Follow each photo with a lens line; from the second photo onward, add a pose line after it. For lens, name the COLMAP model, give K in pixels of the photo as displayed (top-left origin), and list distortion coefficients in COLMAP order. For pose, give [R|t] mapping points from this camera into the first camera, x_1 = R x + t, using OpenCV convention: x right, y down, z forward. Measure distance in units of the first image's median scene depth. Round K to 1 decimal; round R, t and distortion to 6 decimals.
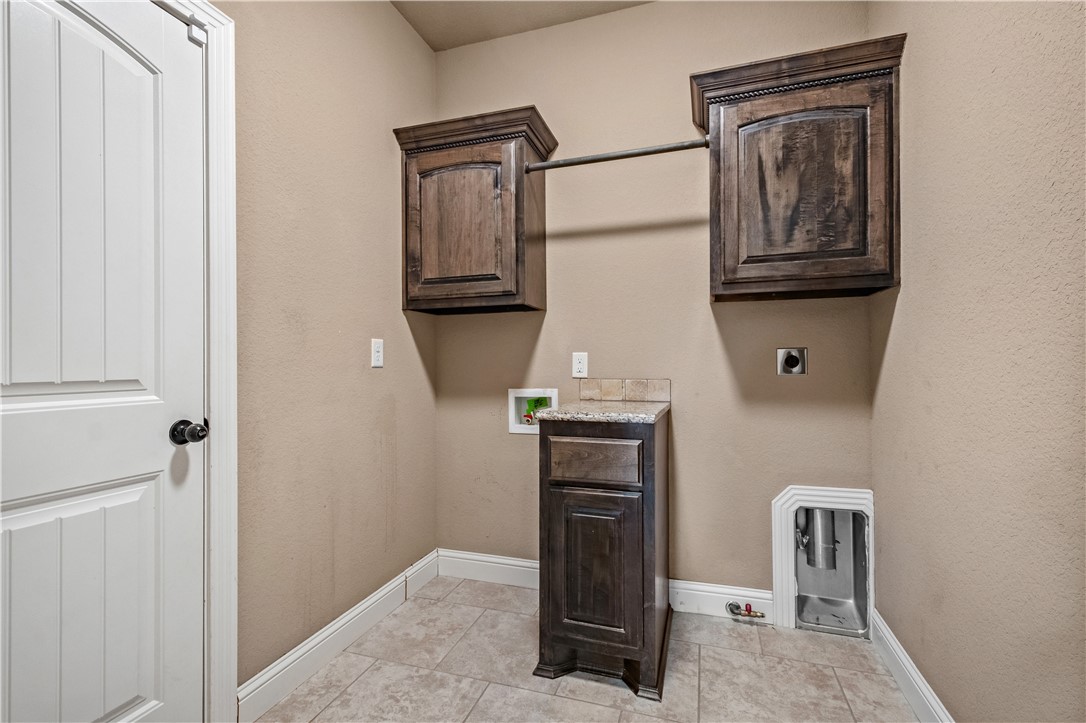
lens RADIAL K [[485.6, 0, 547.9], [0, 485.6, 359.8], [0, 0, 1]] dist [0.011459, -0.000782]
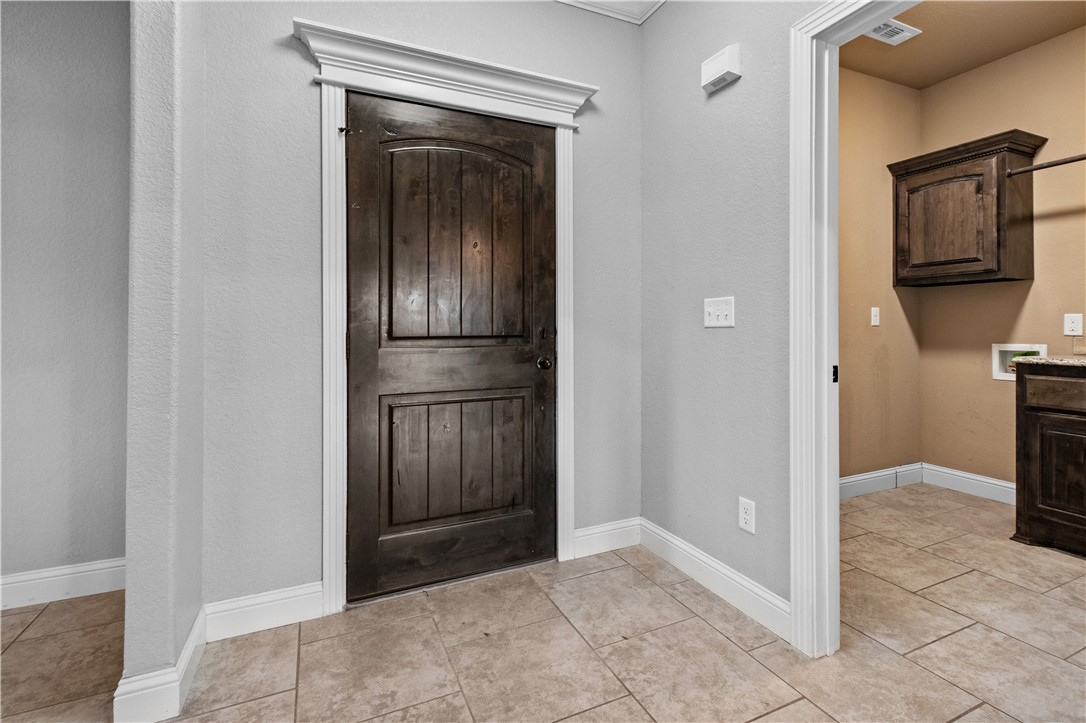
lens RADIAL K [[502.6, 0, 544.7], [0, 502.6, 327.0], [0, 0, 1]] dist [0.003681, -0.000002]
pose [[0.671330, 0.002229, -0.741155, 0.123183], [0.008721, 0.999902, 0.010907, -0.008505], [0.741108, -0.013785, 0.671245, -0.827509]]
